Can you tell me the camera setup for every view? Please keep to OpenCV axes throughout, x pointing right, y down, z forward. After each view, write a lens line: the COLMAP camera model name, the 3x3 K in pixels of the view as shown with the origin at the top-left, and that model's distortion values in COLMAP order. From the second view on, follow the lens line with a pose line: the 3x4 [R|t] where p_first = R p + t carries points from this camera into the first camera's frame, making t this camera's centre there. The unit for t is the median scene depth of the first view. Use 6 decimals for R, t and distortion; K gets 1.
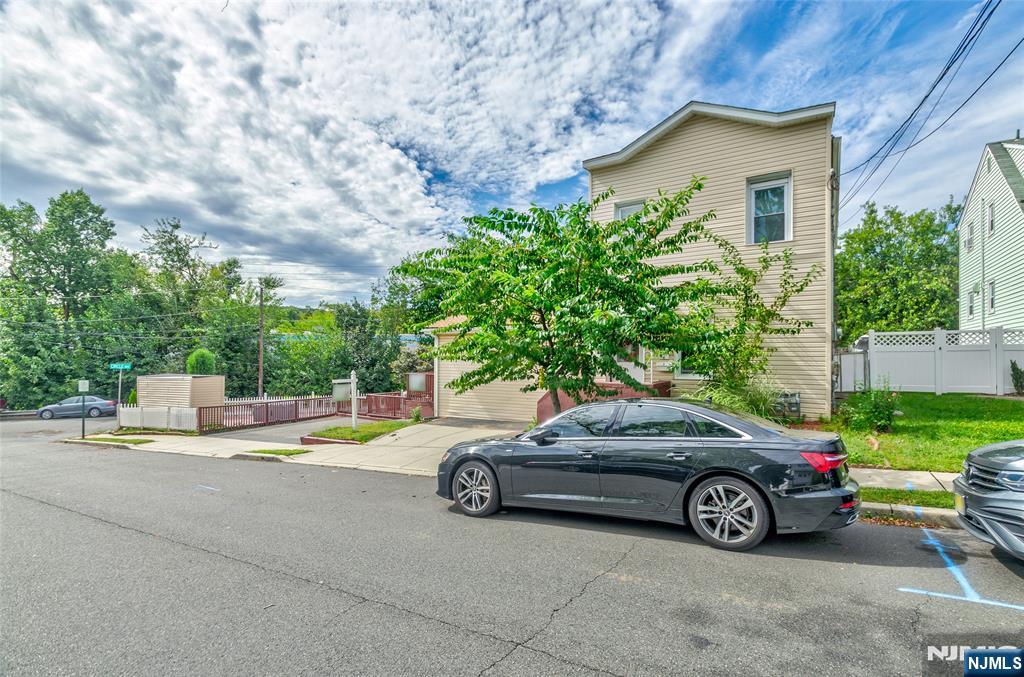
lens RADIAL K [[474.2, 0, 520.8], [0, 474.2, 344.4], [0, 0, 1]] dist [0.015512, -0.009080]
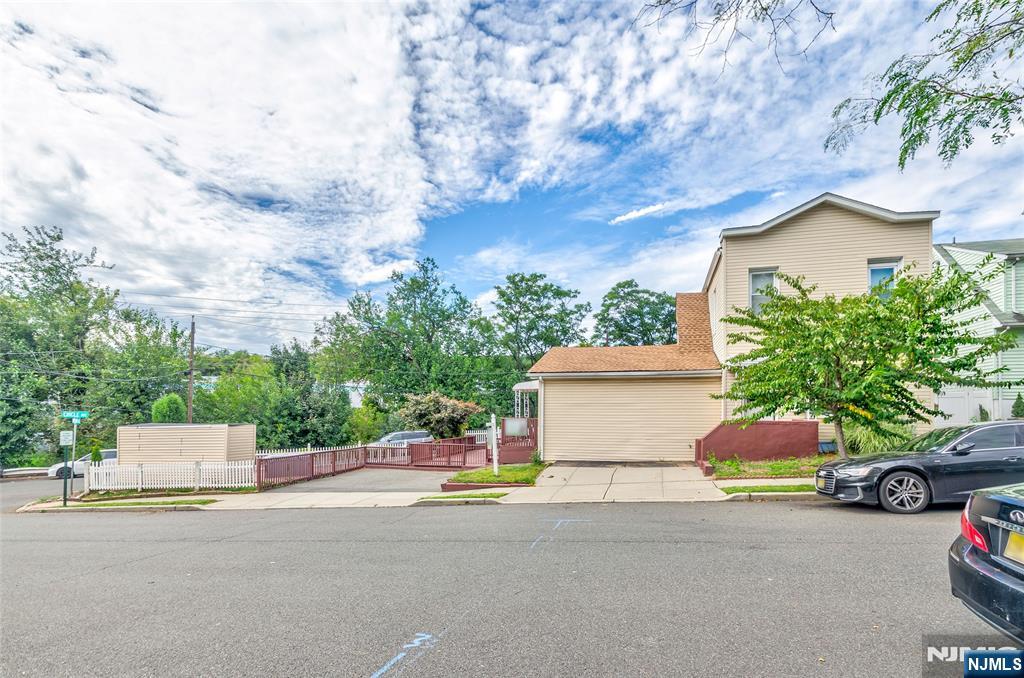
lens RADIAL K [[494.2, 0, 536.6], [0, 494.2, 386.5], [0, 0, 1]] dist [0.016474, -0.010353]
pose [[0.957401, 0.015932, 0.288321, -0.485266], [-0.009264, 0.999658, -0.024475, 0.019683], [-0.288612, 0.020761, 0.957221, -0.002052]]
